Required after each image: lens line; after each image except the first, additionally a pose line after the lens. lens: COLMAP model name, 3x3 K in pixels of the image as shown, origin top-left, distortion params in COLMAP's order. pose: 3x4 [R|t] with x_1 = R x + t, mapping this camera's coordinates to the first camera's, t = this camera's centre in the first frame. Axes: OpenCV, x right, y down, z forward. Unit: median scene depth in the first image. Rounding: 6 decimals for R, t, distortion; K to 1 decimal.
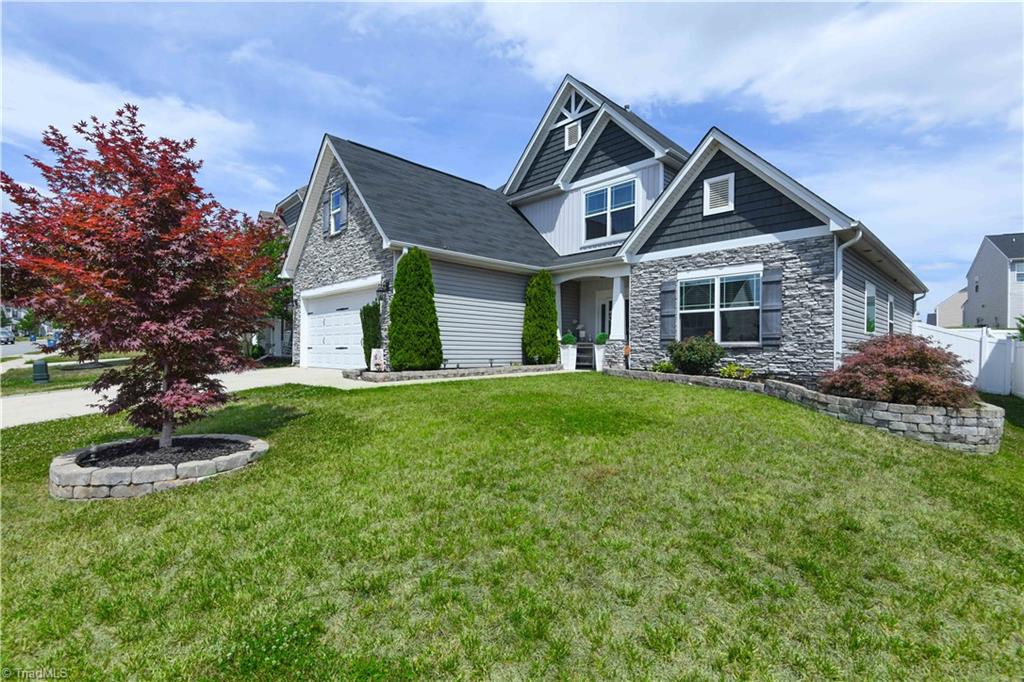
lens RADIAL K [[476.0, 0, 514.6], [0, 476.0, 345.5], [0, 0, 1]] dist [0.006635, 0.000425]
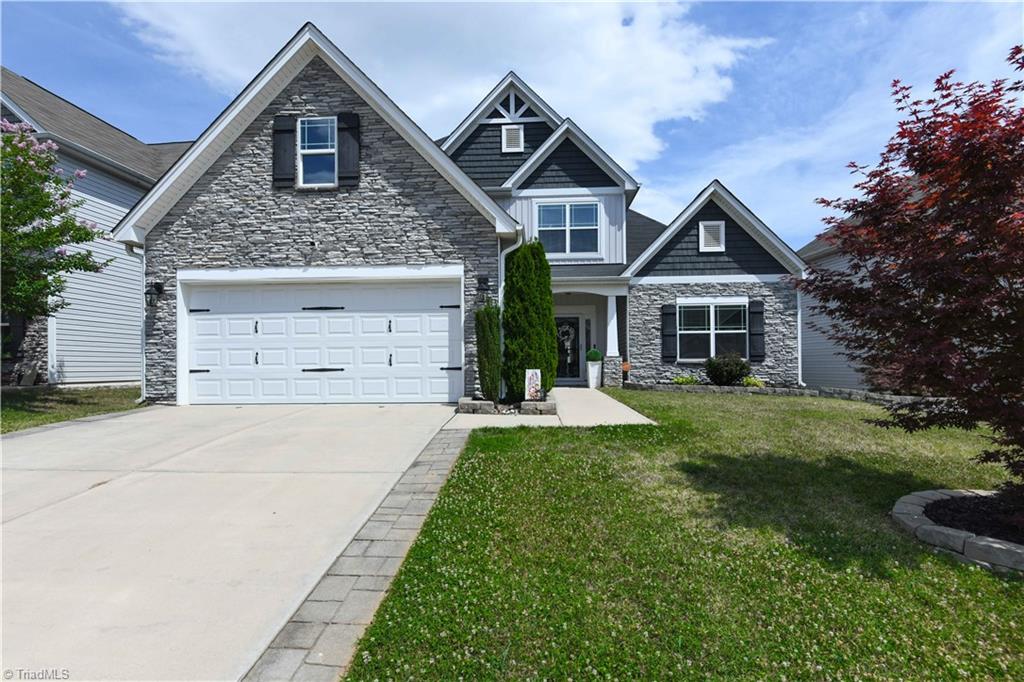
lens RADIAL K [[476.0, 0, 513.0], [0, 476.0, 361.7], [0, 0, 1]] dist [0.006635, 0.000425]
pose [[0.736625, -0.008912, 0.676243, -0.708322], [0.006155, 0.999960, 0.006473, -0.009284], [-0.676273, -0.000606, 0.736651, 0.420568]]
